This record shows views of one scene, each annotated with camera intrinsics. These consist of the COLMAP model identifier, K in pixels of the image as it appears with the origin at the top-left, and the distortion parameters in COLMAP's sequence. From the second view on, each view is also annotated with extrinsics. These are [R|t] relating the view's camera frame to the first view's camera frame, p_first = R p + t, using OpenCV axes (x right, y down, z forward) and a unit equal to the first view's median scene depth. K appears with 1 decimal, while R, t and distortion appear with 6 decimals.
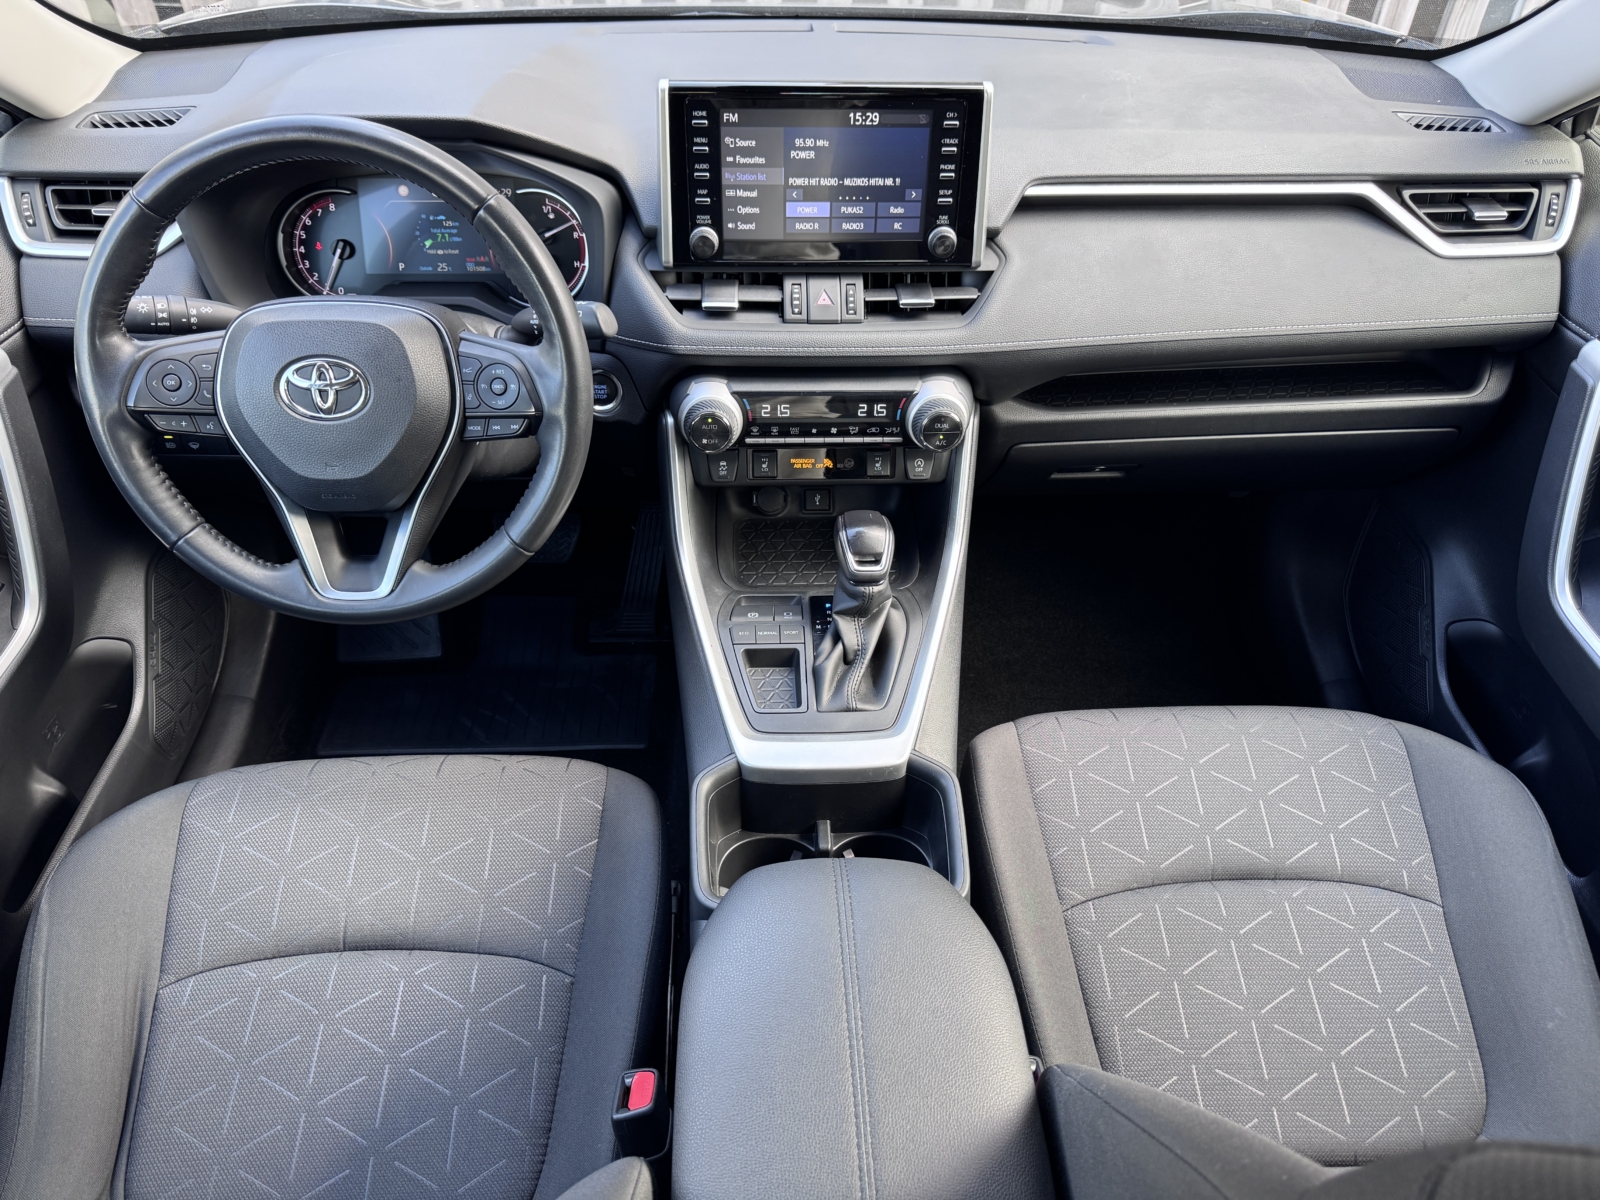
lens RADIAL K [[1160.0, 0, 795.1], [0, 1160.0, 615.2], [0, 0, 1]] dist [0.006634, -0.024044]
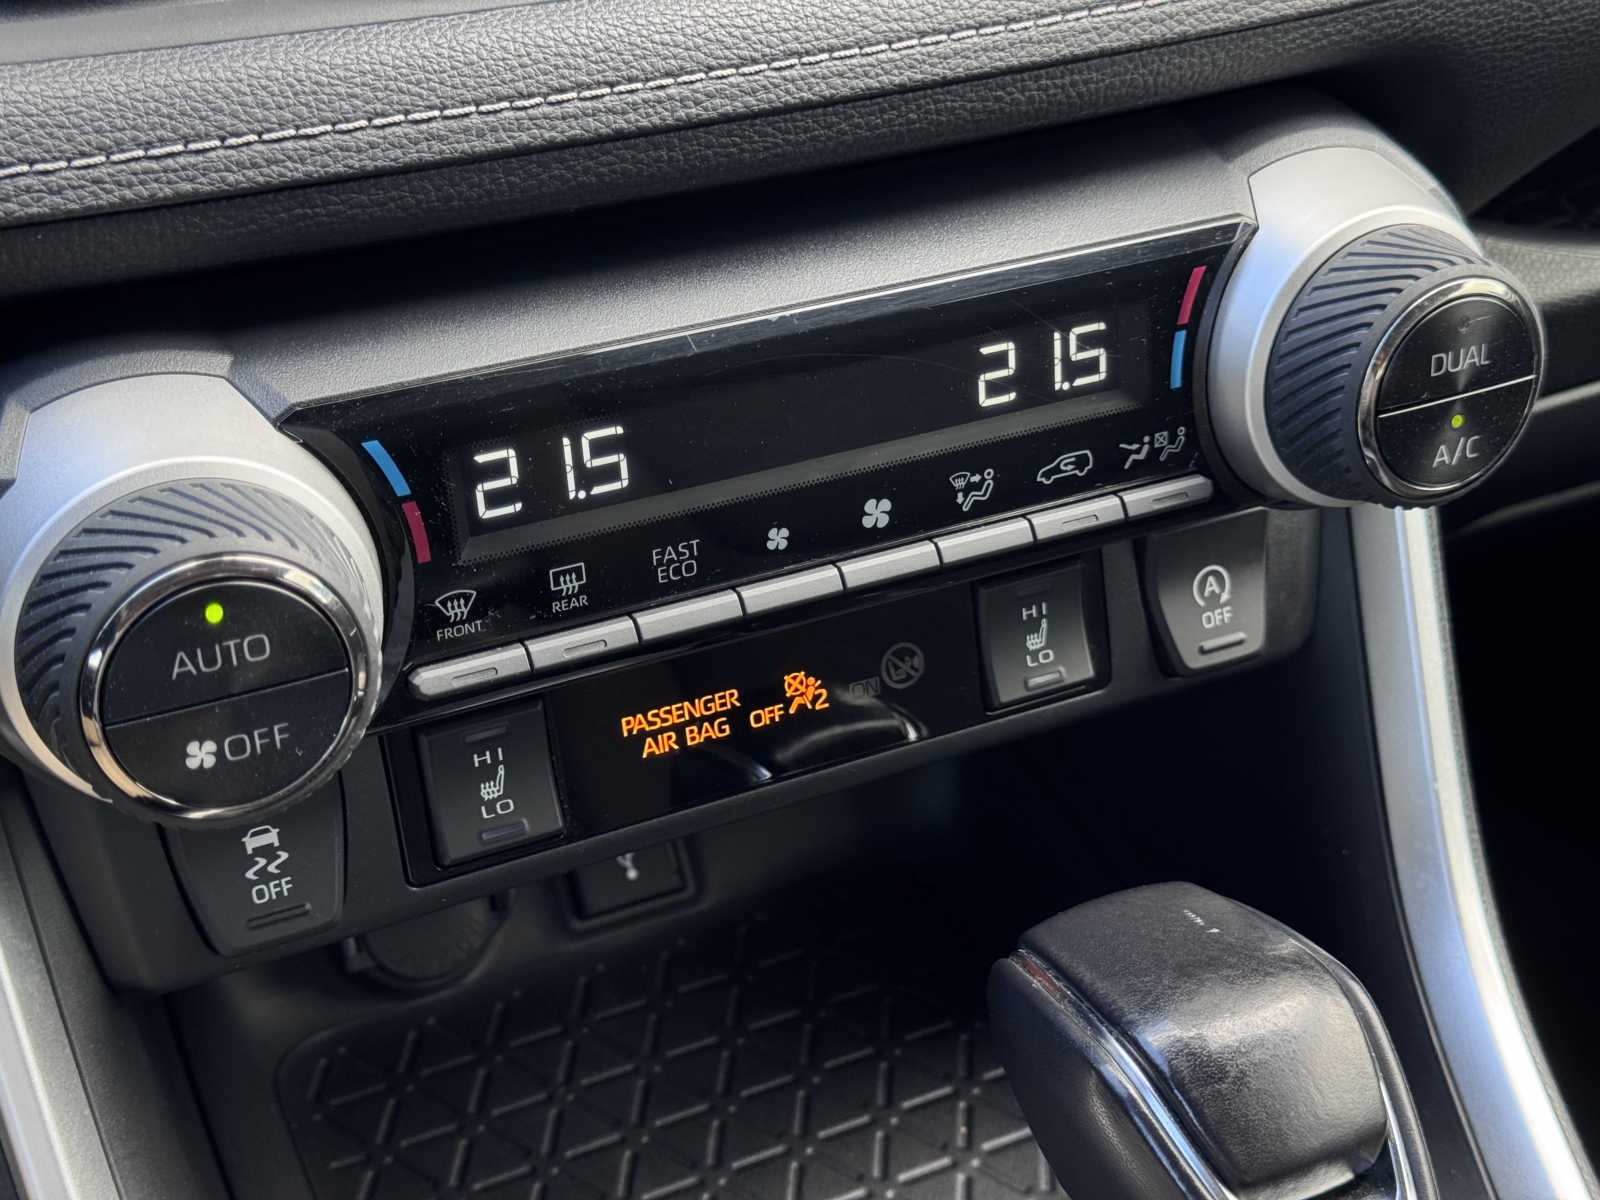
lens RADIAL K [[2273.2, 0, 797.0], [0, 2273.2, 603.2], [0, 0, 1]] dist [0.138536, 0.000000]
pose [[0.916047, -0.224196, 0.332558, -0.100891], [0.263380, 0.961596, -0.077228, -0.125340], [-0.302473, 0.158333, 0.939915, 0.691894]]
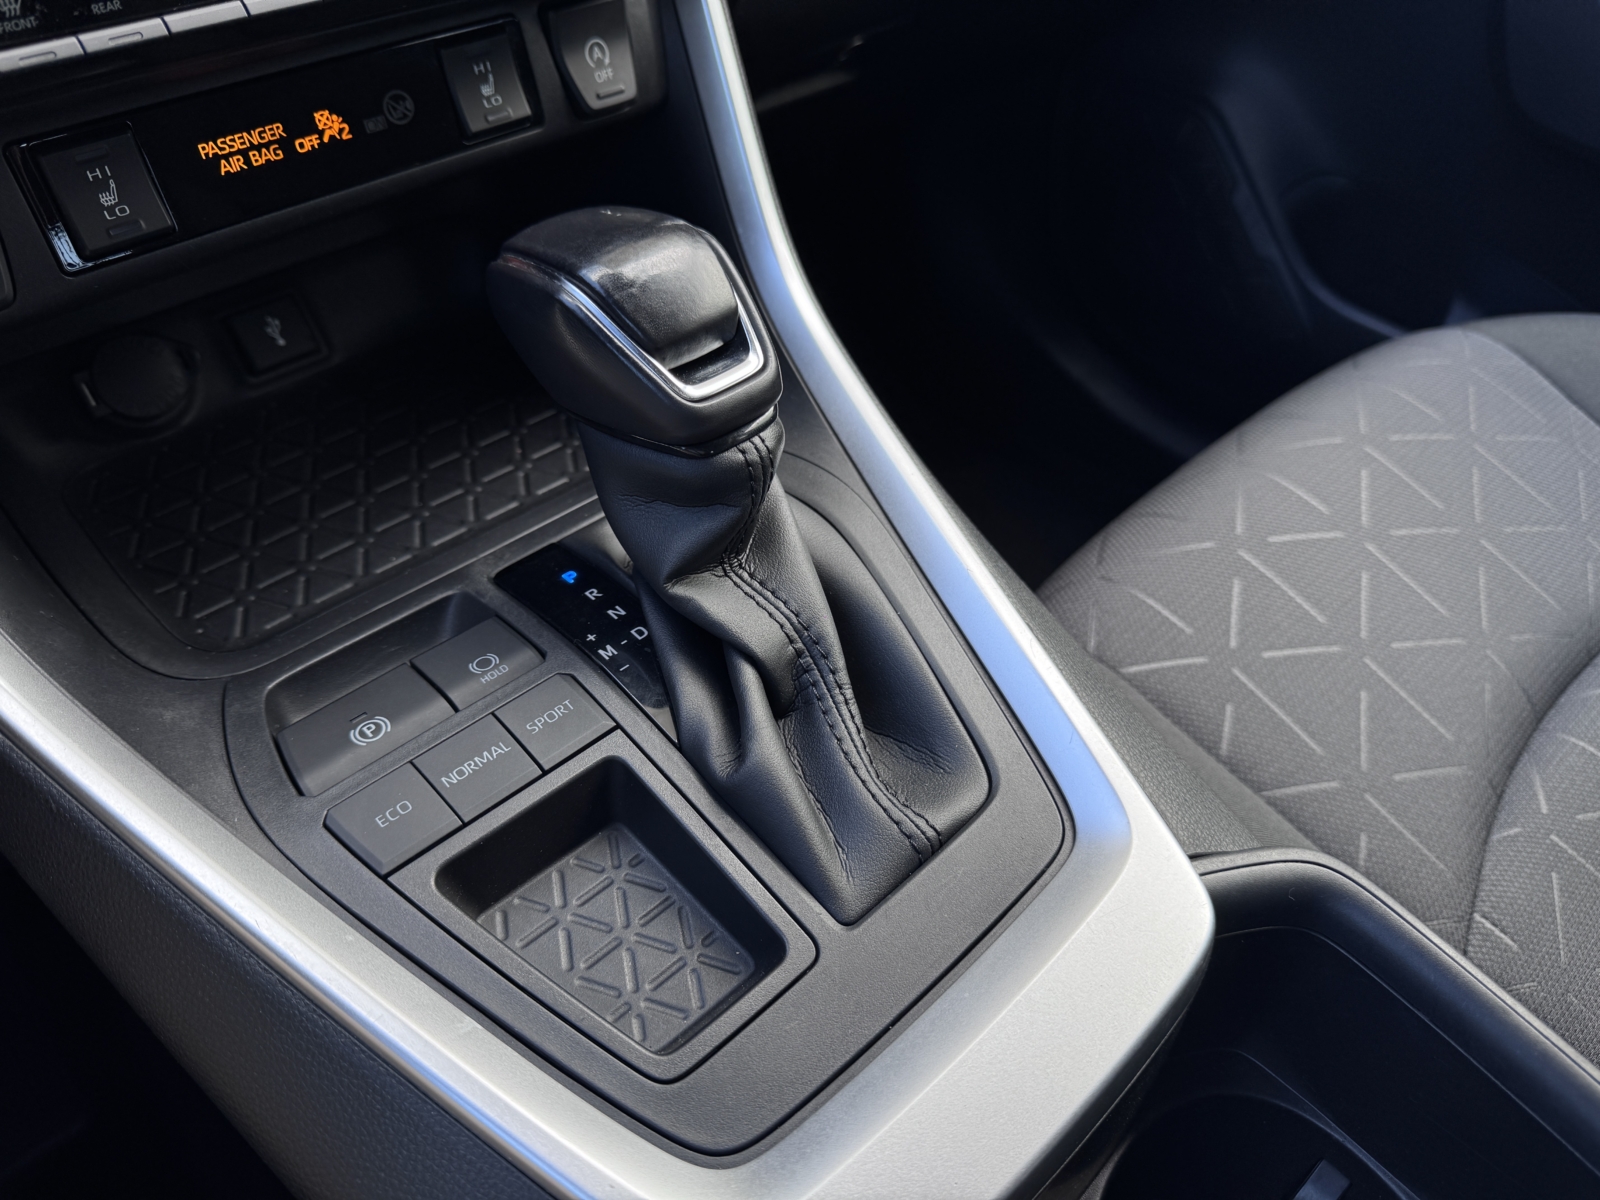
lens RADIAL K [[1160.0, 0, 785.8], [0, 1160.0, 594.2], [0, 0, 1]] dist [0.006634, -0.024044]
pose [[0.750680, -0.451633, 0.482190, -0.082041], [0.414763, 0.890267, 0.188141, -0.039579], [-0.514249, 0.058761, 0.855626, 0.758052]]
